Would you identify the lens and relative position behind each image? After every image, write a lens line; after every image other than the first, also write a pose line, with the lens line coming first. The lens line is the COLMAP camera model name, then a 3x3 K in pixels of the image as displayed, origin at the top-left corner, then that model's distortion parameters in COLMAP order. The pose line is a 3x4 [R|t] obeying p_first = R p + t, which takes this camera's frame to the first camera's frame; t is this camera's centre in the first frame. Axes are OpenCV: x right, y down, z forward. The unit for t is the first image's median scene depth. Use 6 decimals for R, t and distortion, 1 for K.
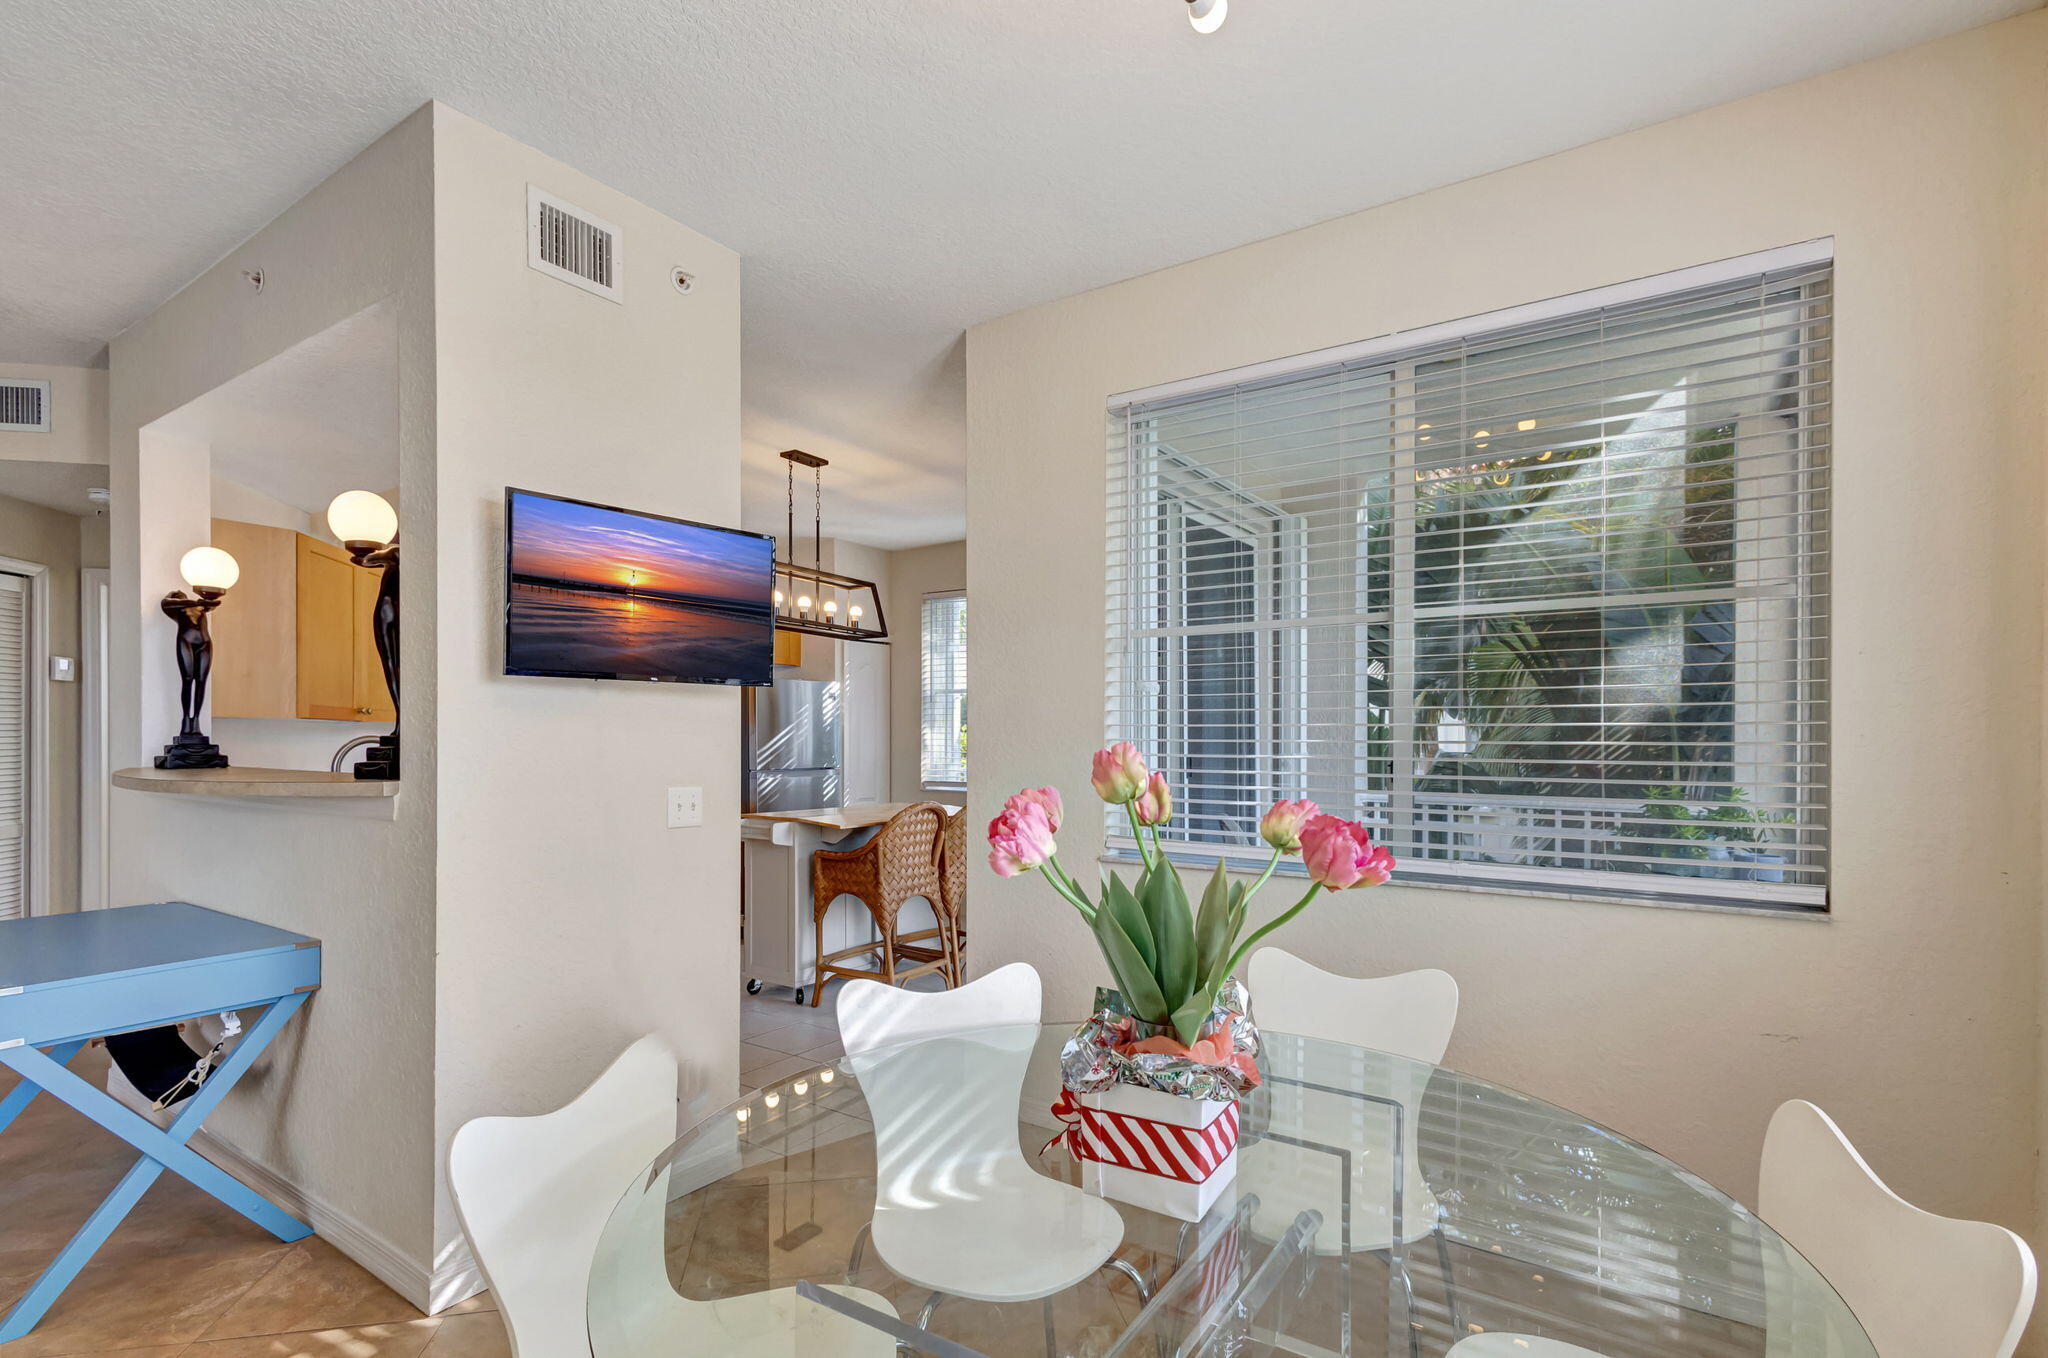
lens RADIAL K [[953.4, 0, 1030.6], [0, 953.4, 720.3], [0, 0, 1]] dist [0.005296, 0.000933]
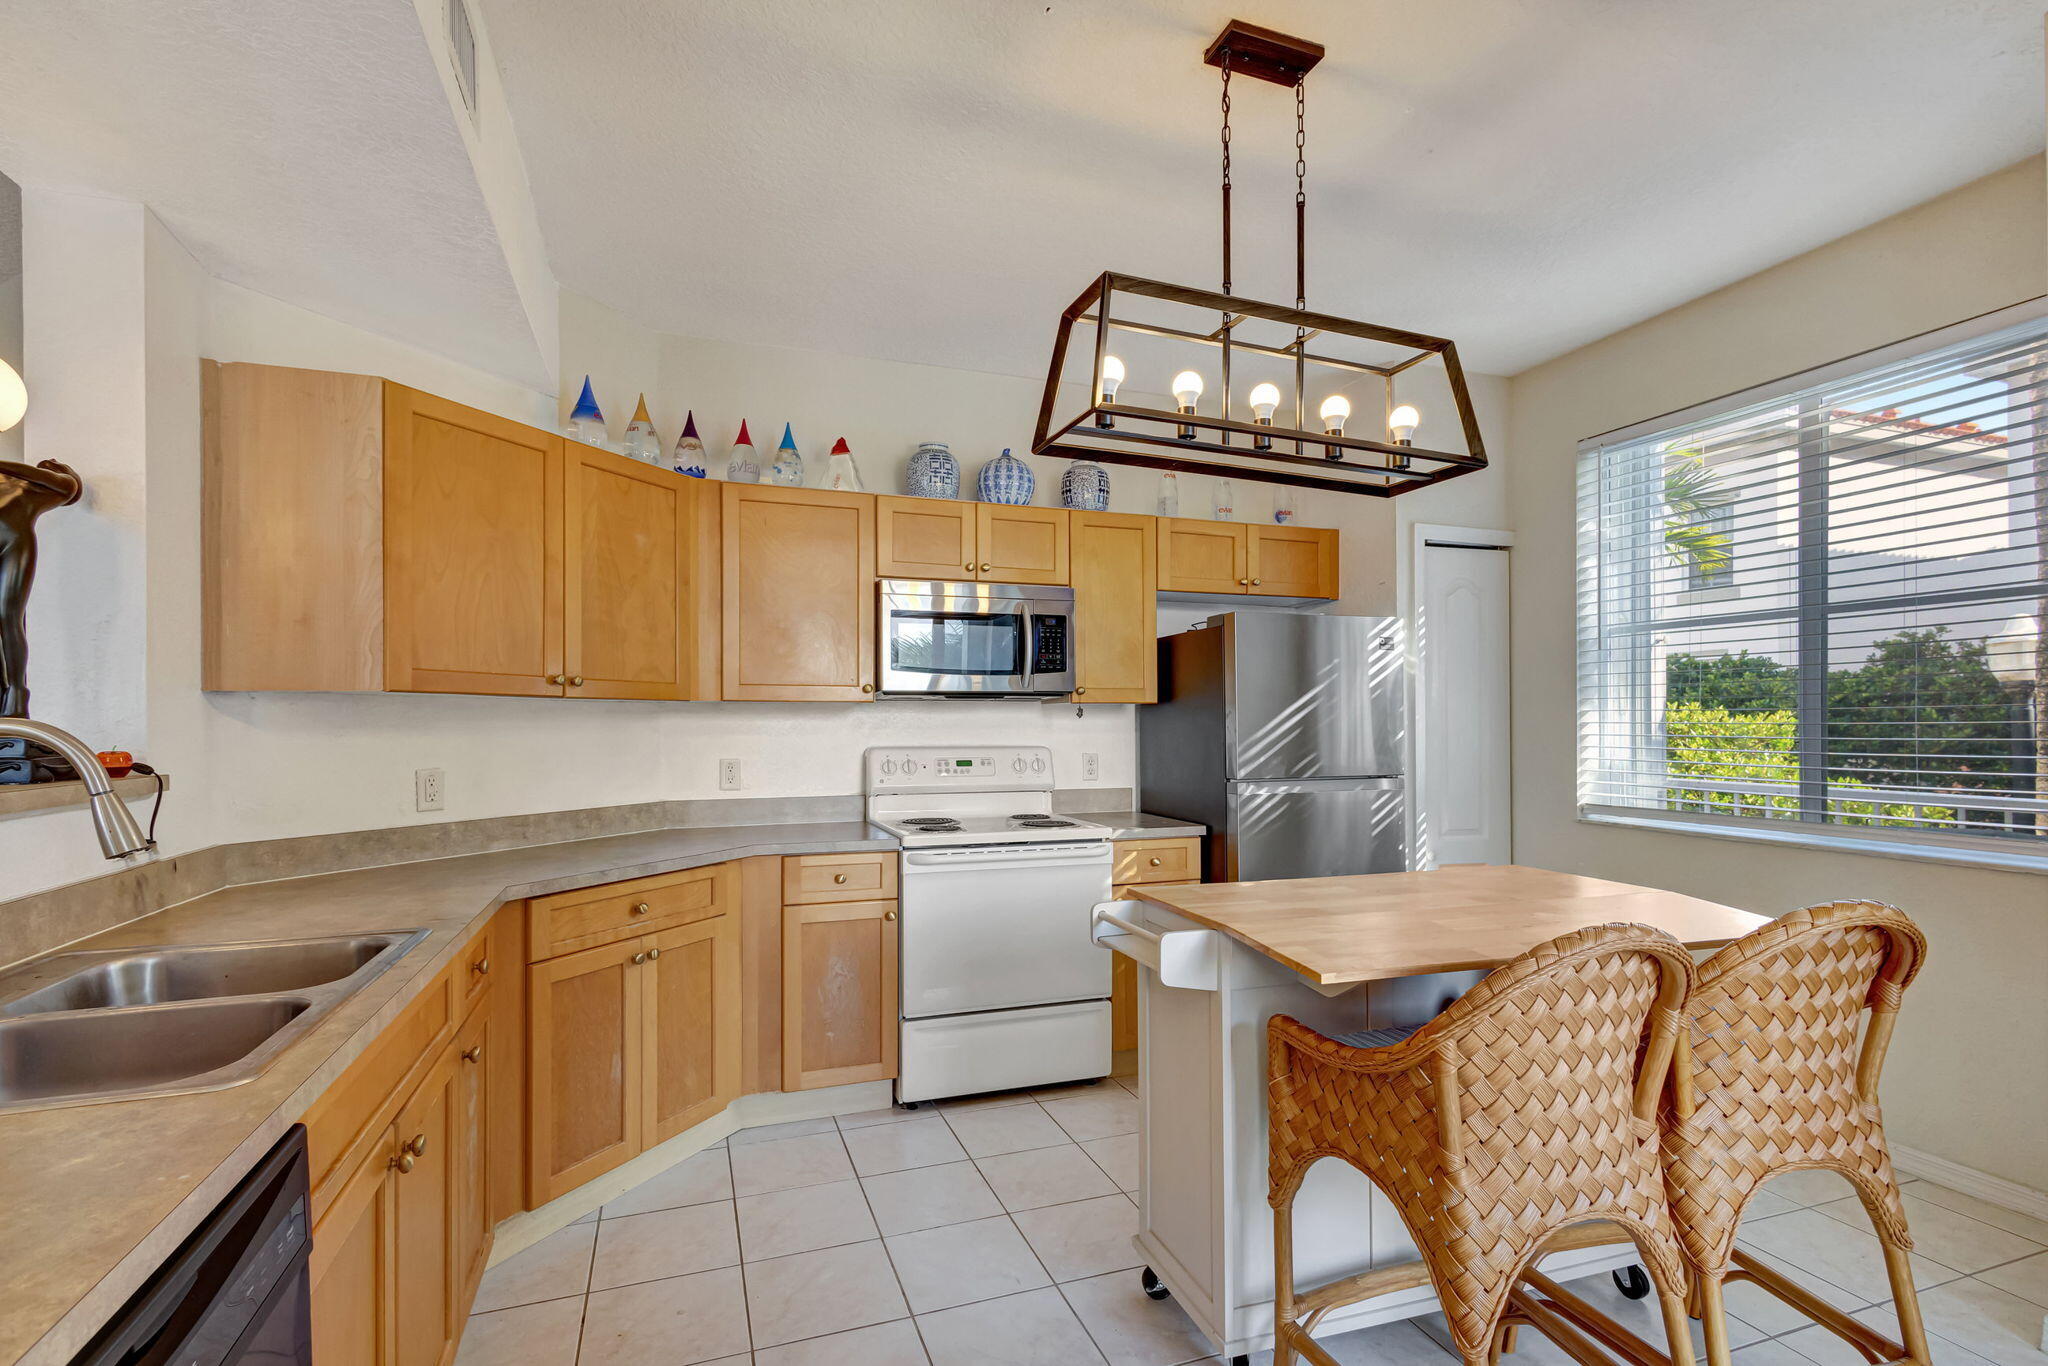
lens RADIAL K [[953.4, 0, 1015.9], [0, 953.4, 711.6], [0, 0, 1]] dist [0.005296, 0.000933]
pose [[0.803016, -0.006914, -0.595918, -0.075661], [0.010935, 0.999935, 0.003134, 0.013334], [0.595857, -0.009033, 0.803039, 0.599493]]
